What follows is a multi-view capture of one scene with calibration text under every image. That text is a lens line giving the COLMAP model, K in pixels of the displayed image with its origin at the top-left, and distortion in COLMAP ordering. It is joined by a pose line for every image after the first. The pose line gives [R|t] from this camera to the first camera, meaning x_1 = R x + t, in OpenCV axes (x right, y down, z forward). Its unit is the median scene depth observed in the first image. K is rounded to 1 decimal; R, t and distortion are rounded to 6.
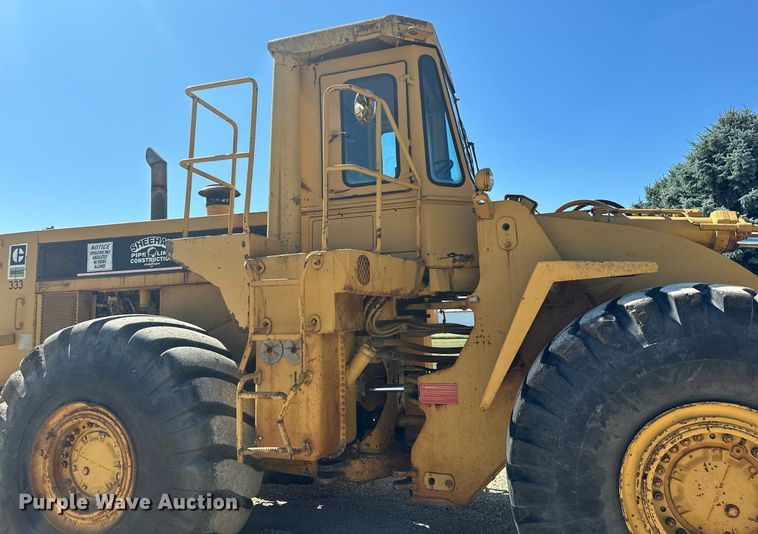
lens RADIAL K [[511.7, 0, 393.6], [0, 511.7, 256.0], [0, 0, 1]] dist [0.081669, -0.078938]
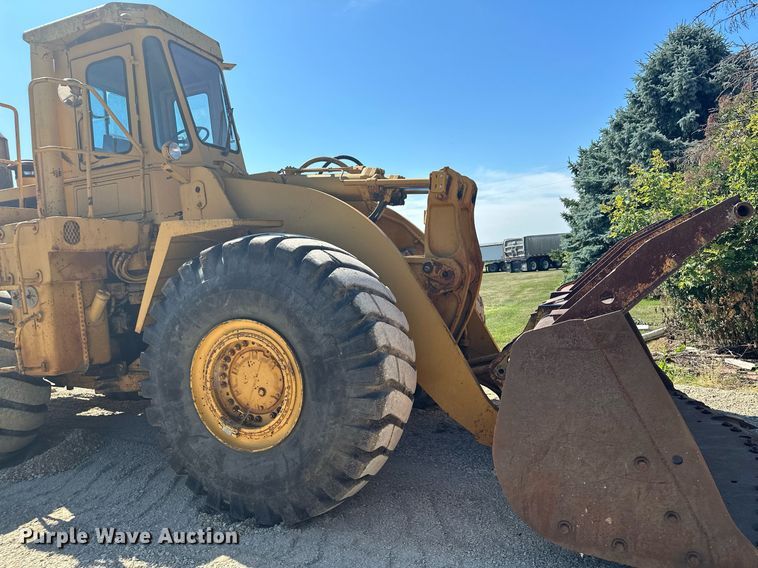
lens RADIAL K [[510.3, 0, 379.0], [0, 510.3, 284.0], [0, 0, 1]] dist [0.073491, -0.082563]
pose [[0.997015, -0.046137, -0.061912, 0.780789], [0.056003, 0.984112, 0.168483, -0.020096], [0.053155, -0.171447, 0.983758, -0.240984]]
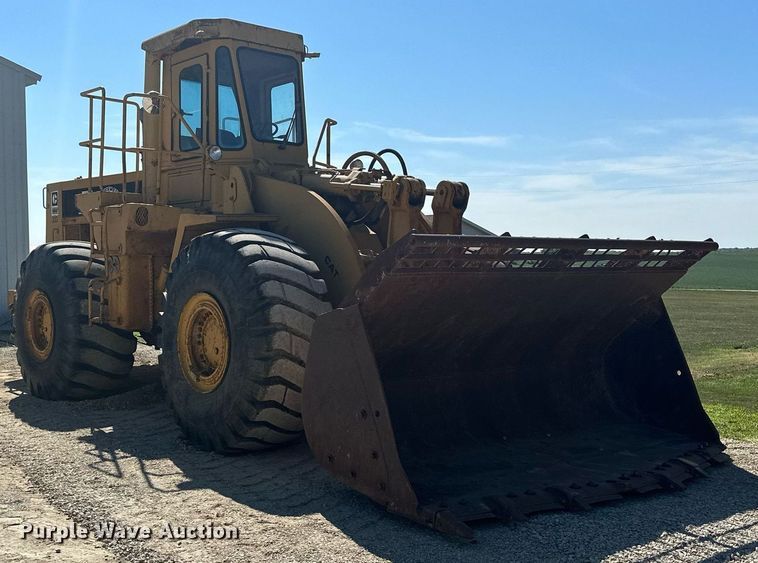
lens RADIAL K [[839.7, 0, 378.1], [0, 839.7, 300.9], [0, 0, 1]] dist [0.104442, -0.007779]
pose [[0.858182, 0.055354, -0.510353, 1.951675], [0.033392, 0.986045, 0.163098, -0.119488], [0.512259, -0.157010, 0.844357, -0.897194]]
